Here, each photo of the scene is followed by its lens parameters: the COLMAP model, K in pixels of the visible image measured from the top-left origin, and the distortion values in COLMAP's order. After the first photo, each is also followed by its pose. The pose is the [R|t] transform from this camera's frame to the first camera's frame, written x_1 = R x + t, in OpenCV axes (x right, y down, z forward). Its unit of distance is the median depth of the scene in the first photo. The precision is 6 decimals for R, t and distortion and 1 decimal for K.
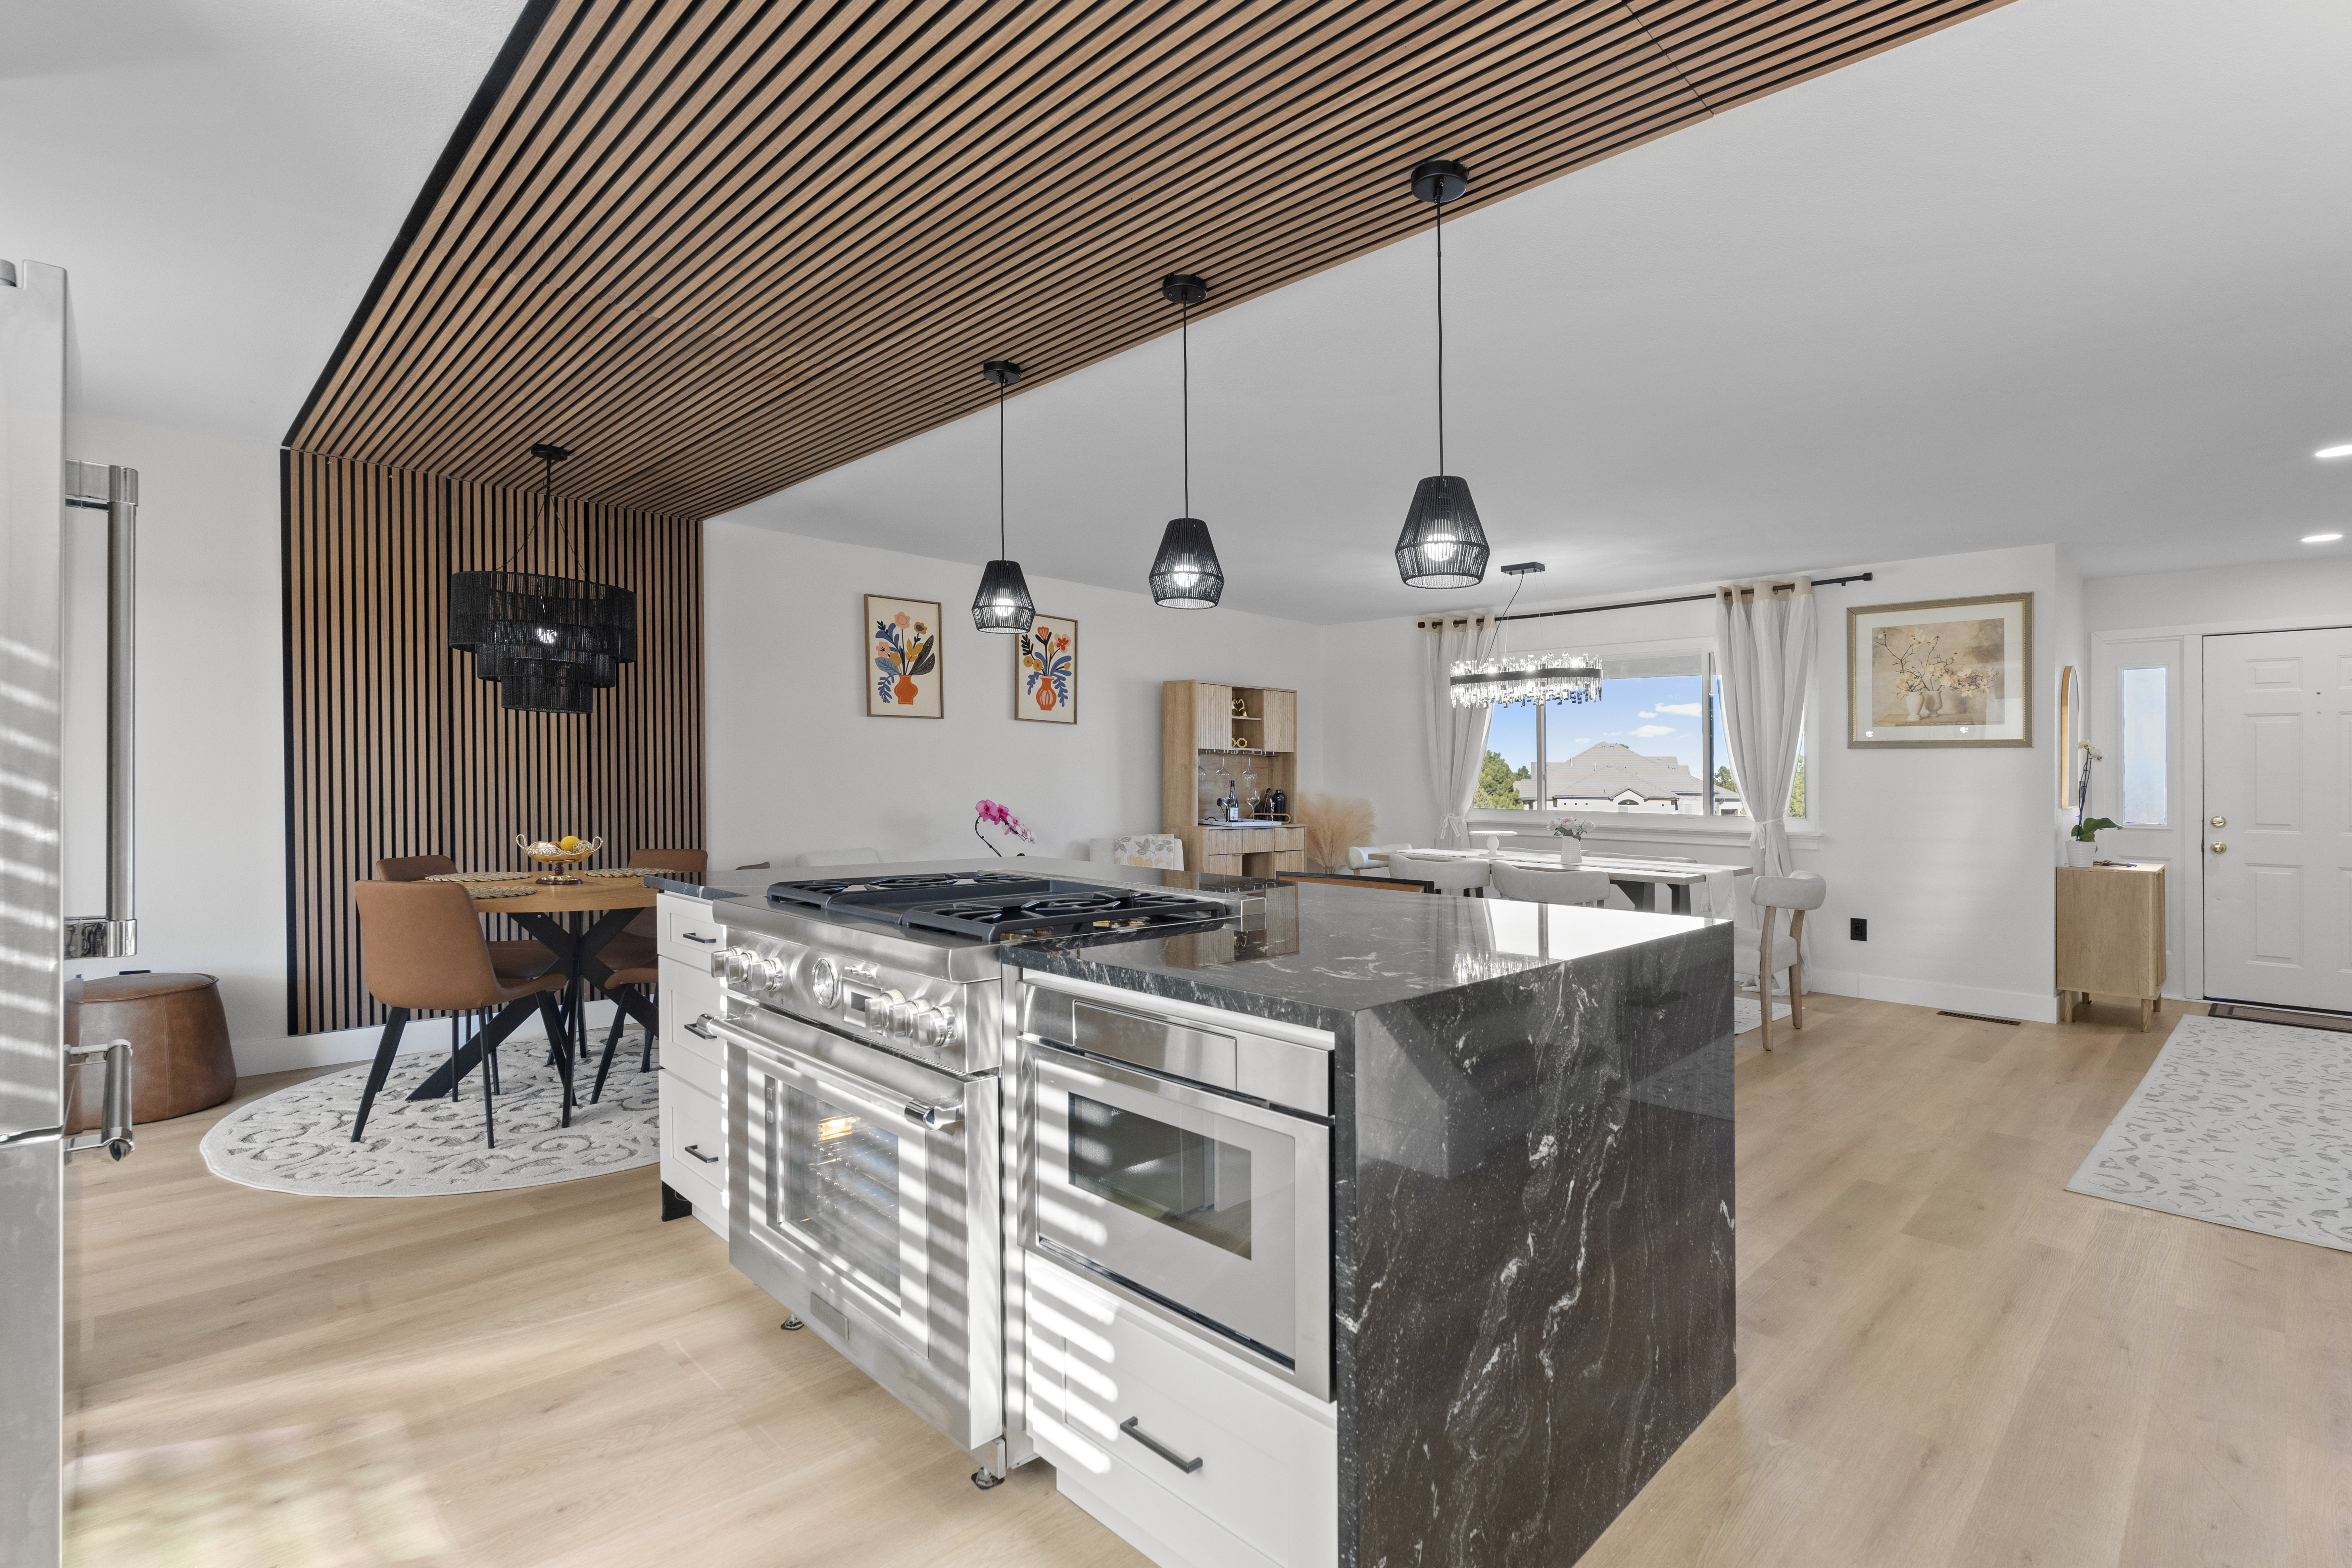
lens RADIAL K [[1063.2, 0, 1176.0], [0, 1063.2, 784.0], [0, 0, 1]] dist [-0.007242, 0.000938]
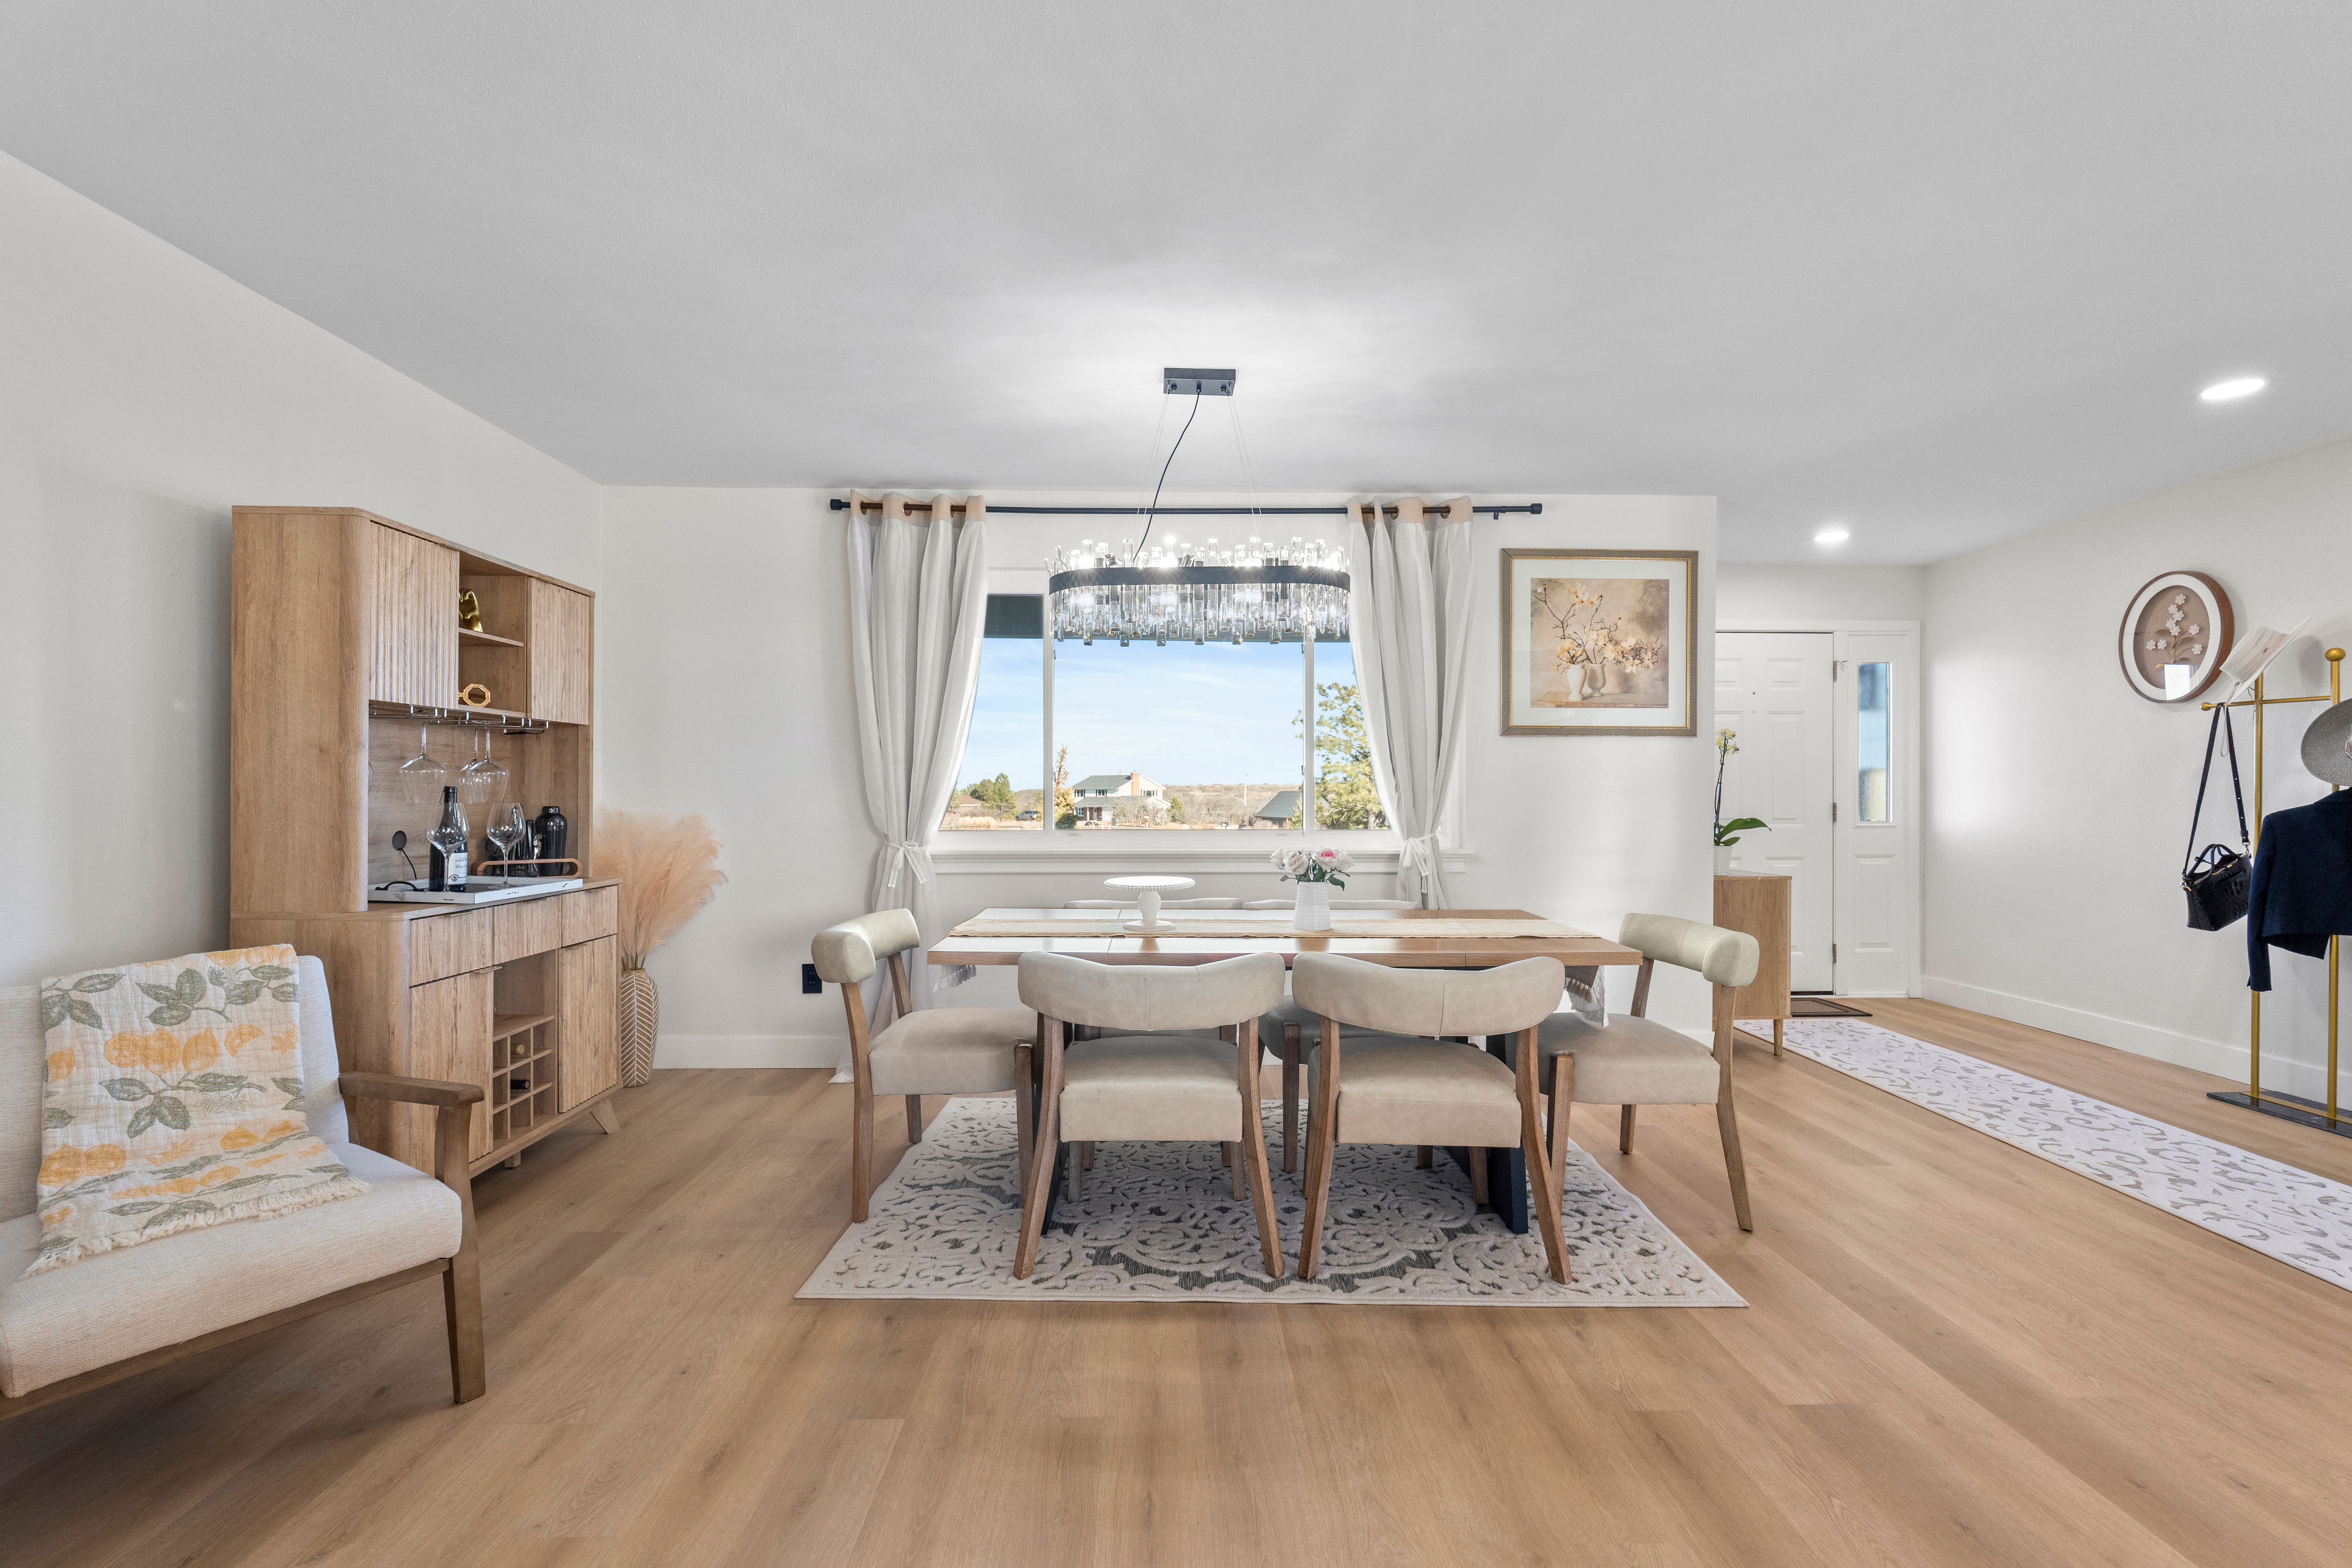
lens RADIAL K [[1034.5, 0, 1173.0], [0, 1034.5, 771.3], [0, 0, 1]] dist [0.001633, 0.000431]
pose [[0.674589, 0.004684, 0.738179, -0.065230], [0.013065, 0.999747, -0.018283, 0.002397], [-0.738078, 0.021978, 0.674357, 0.654798]]
